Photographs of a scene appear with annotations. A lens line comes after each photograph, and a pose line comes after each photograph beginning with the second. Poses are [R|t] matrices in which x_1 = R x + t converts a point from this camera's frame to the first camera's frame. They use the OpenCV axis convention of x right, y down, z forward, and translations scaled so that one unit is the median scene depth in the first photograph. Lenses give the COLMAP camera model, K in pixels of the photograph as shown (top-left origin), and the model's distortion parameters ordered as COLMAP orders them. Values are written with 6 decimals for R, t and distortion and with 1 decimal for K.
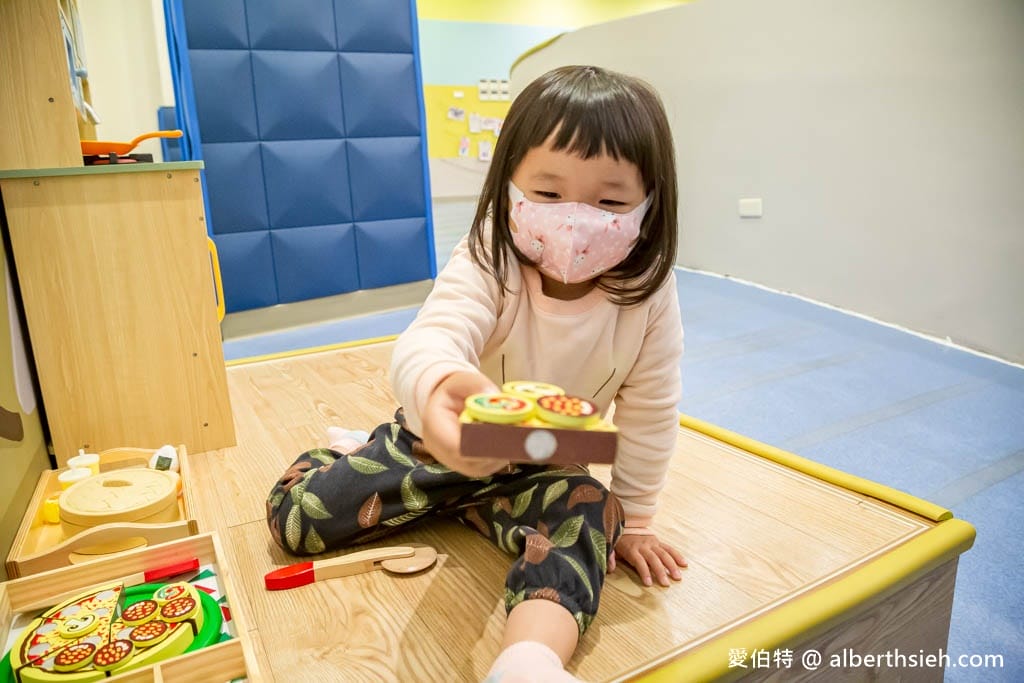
lens RADIAL K [[694.6, 0, 512.0], [0, 694.6, 341.5], [0, 0, 1]] dist [-0.123930, 0.066508]
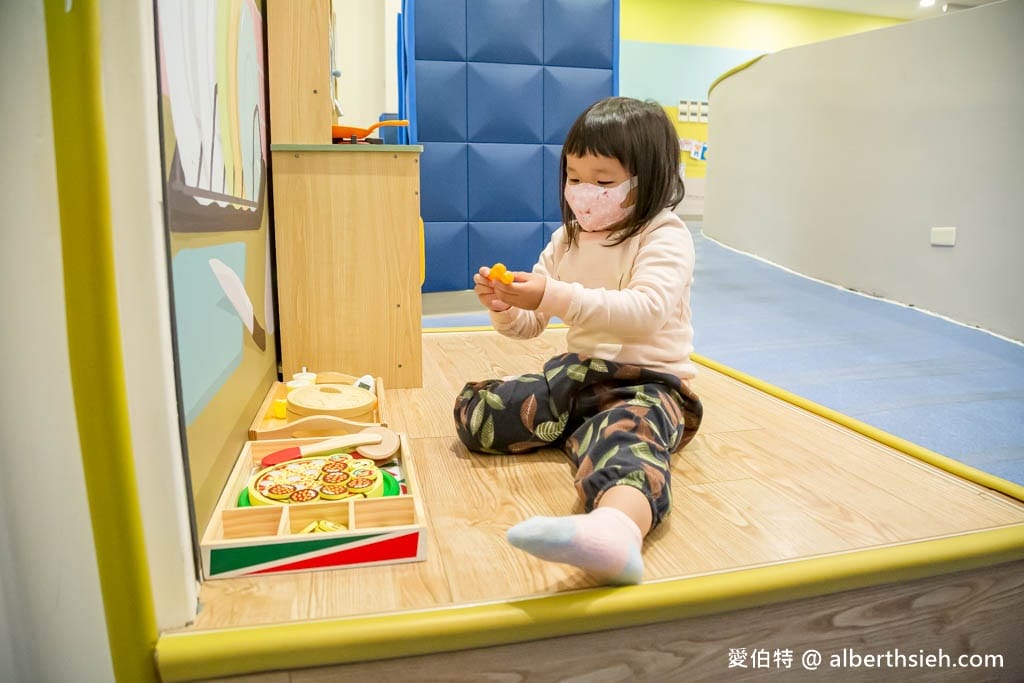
lens RADIAL K [[699.6, 0, 512.0], [0, 699.6, 341.5], [0, 0, 1]] dist [-0.132000, 0.064685]
pose [[0.961366, 0.103554, -0.255053, 0.046681], [-0.111538, 0.993615, -0.017002, 0.083074], [0.251664, 0.044794, 0.966778, -0.139767]]
